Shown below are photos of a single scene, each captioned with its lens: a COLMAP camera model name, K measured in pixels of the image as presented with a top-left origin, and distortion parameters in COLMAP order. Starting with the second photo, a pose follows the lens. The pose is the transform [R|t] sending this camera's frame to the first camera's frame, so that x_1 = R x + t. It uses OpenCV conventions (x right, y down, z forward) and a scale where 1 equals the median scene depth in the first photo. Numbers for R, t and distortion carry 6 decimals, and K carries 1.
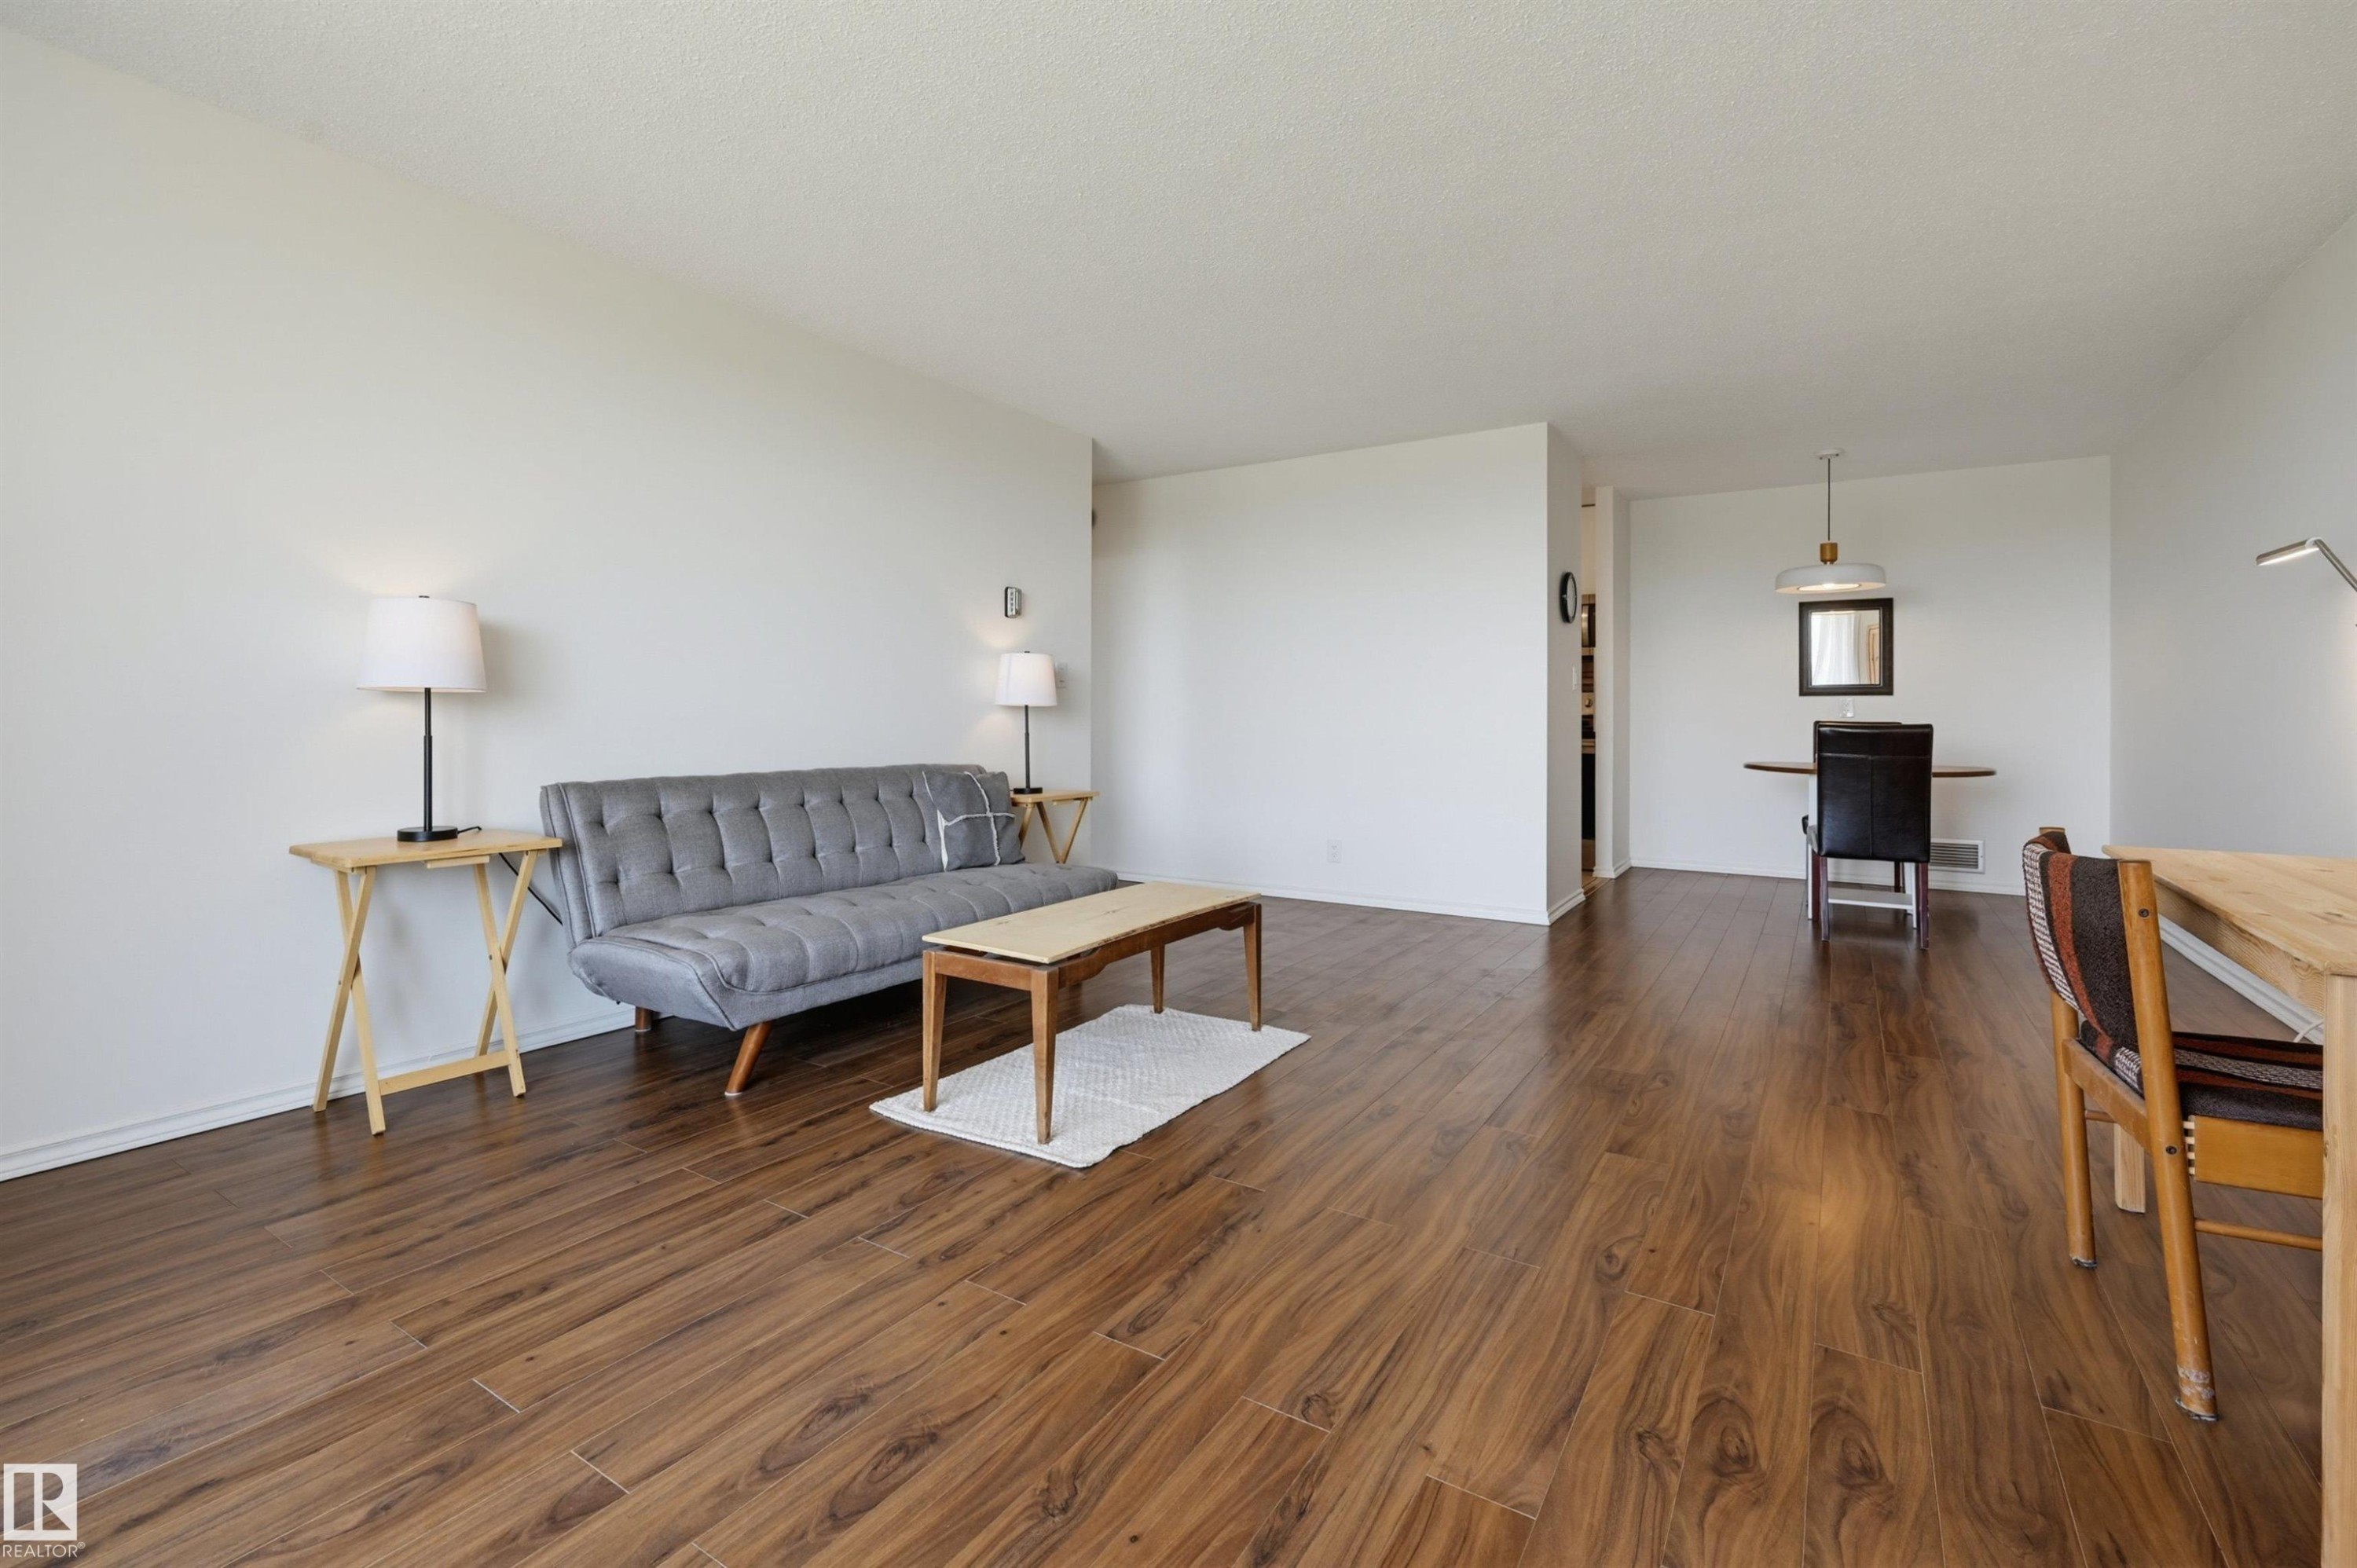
lens RADIAL K [[1021.3, 0, 1153.1], [0, 1021.3, 718.5], [0, 0, 1]] dist [-0.000909, -0.000227]
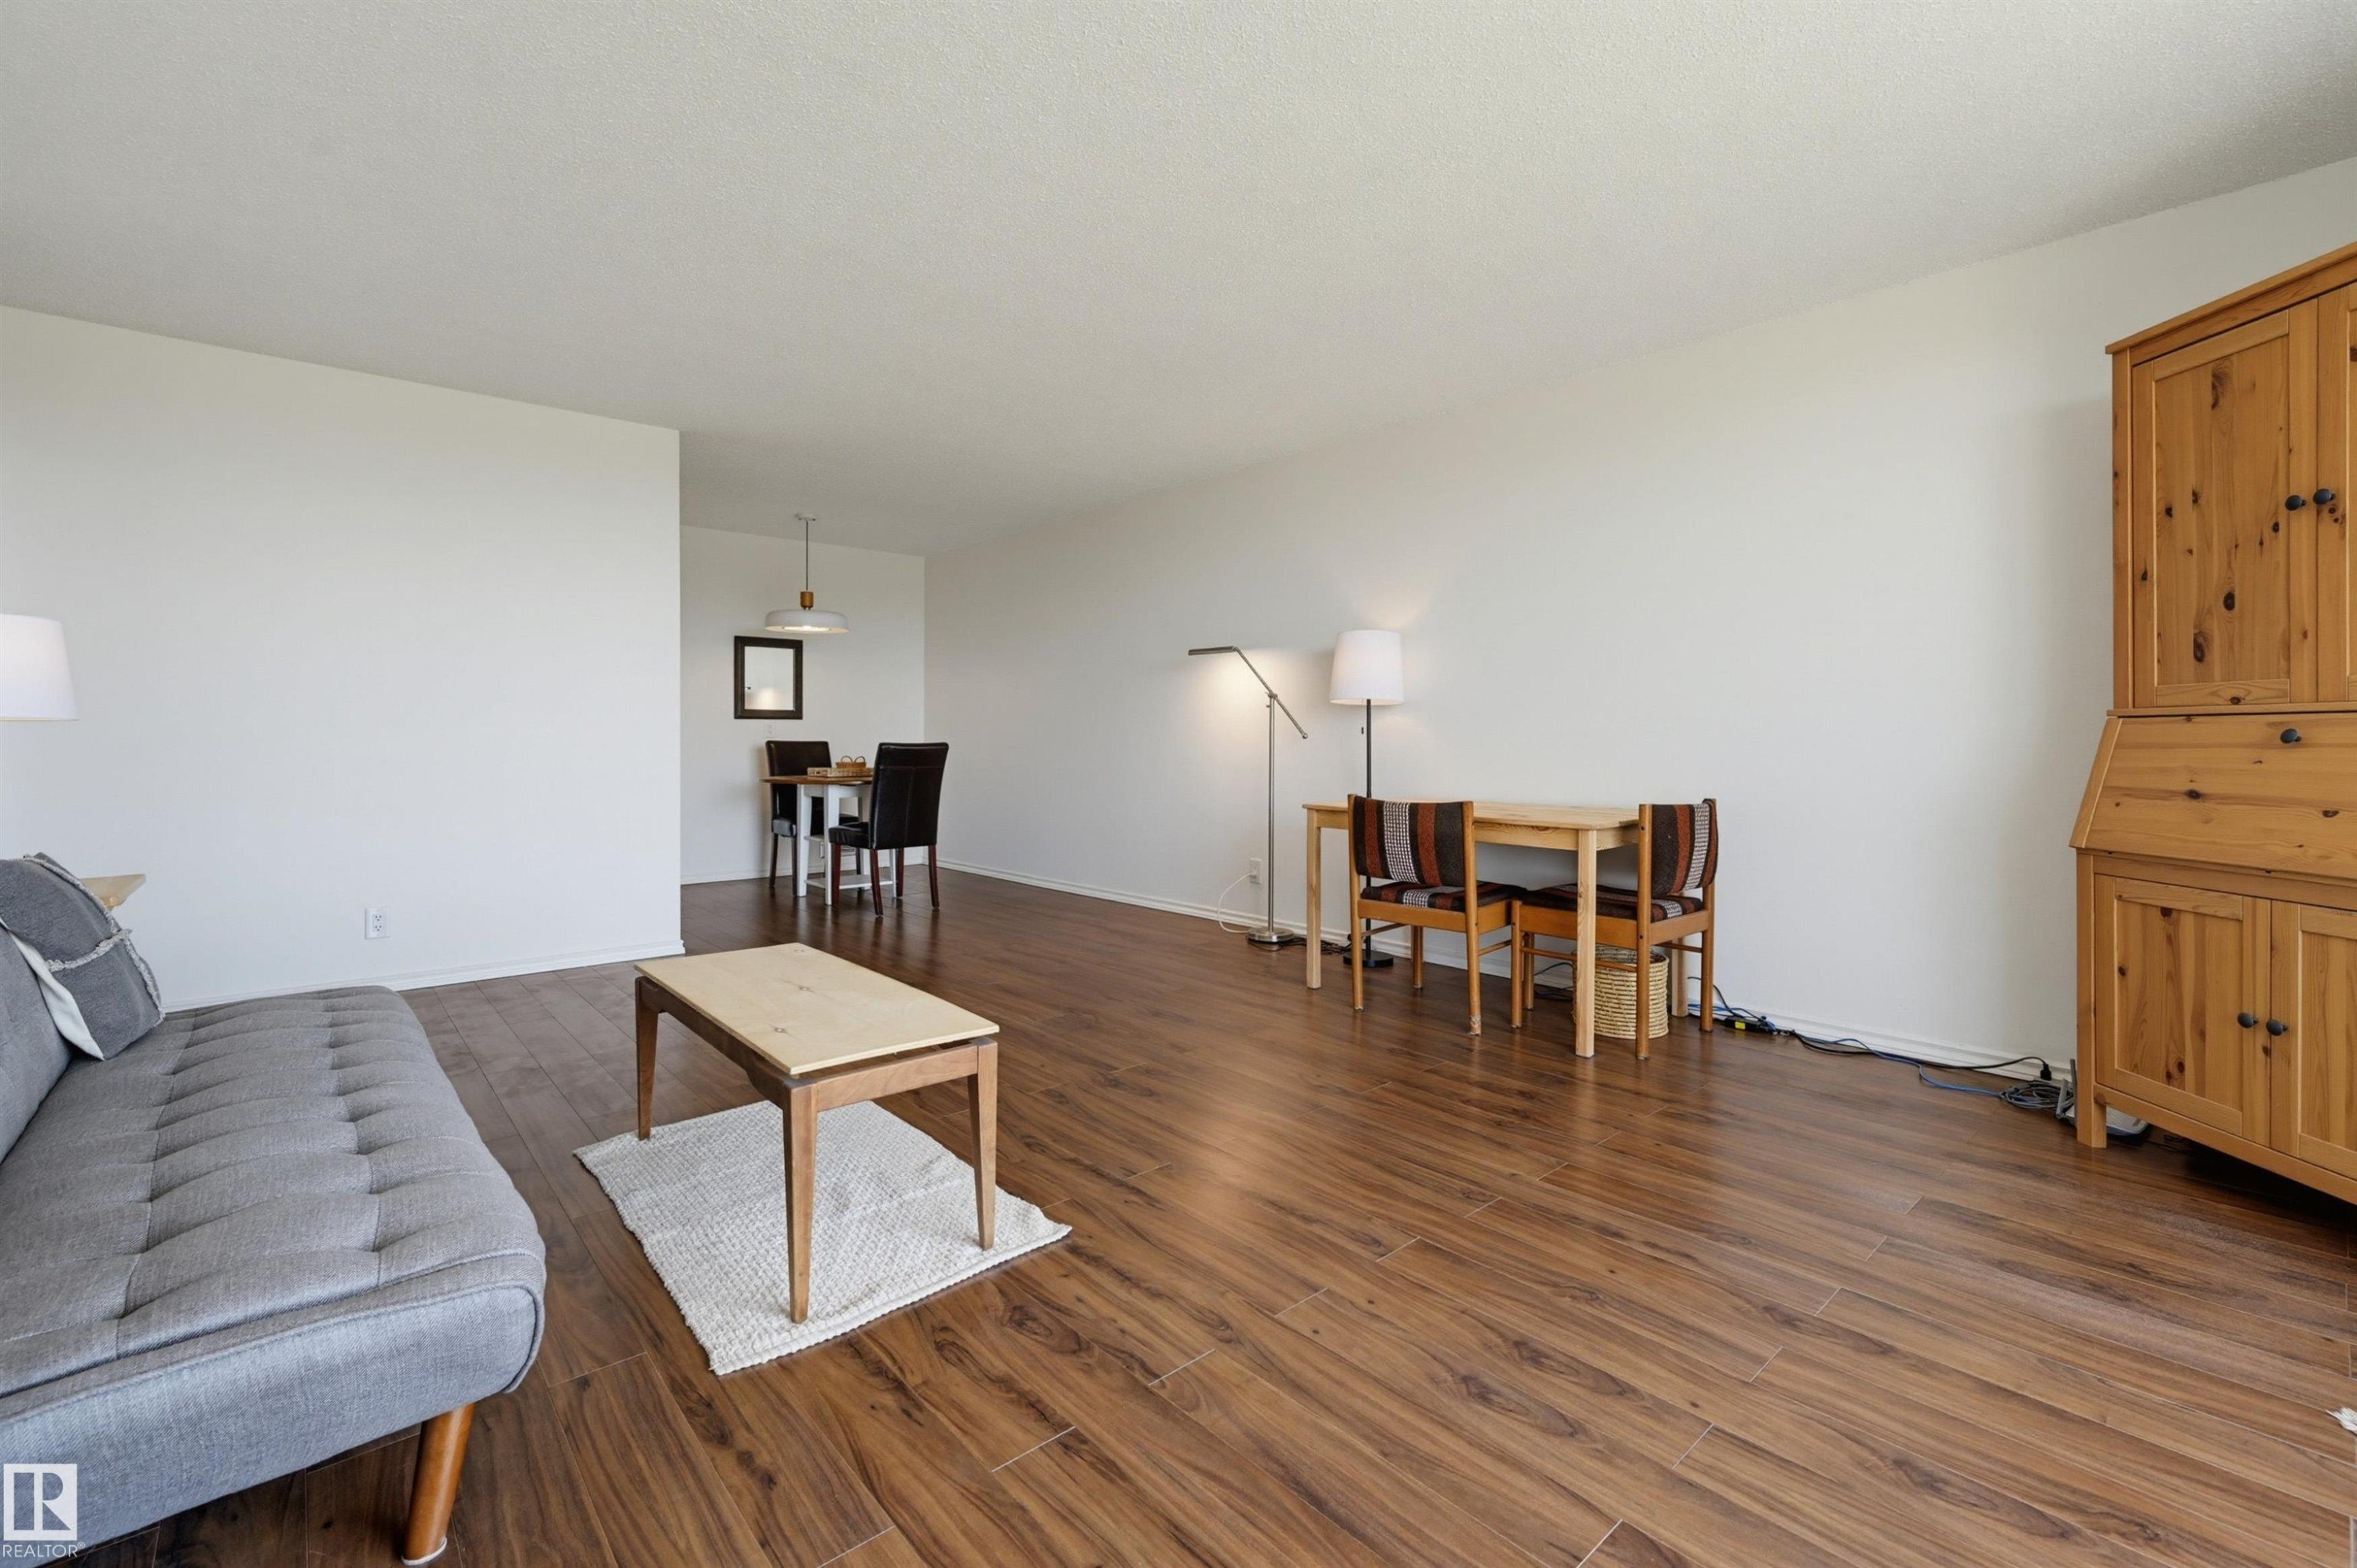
lens RADIAL K [[994.0, 0, 1186.6], [0, 994.0, 741.7], [0, 0, 1]] dist [-0.000501, -0.000027]
pose [[0.282159, -0.004309, 0.959358, -0.994008], [0.000172, 0.999990, 0.004441, -0.004916], [-0.959368, -0.001088, 0.282157, 0.721259]]
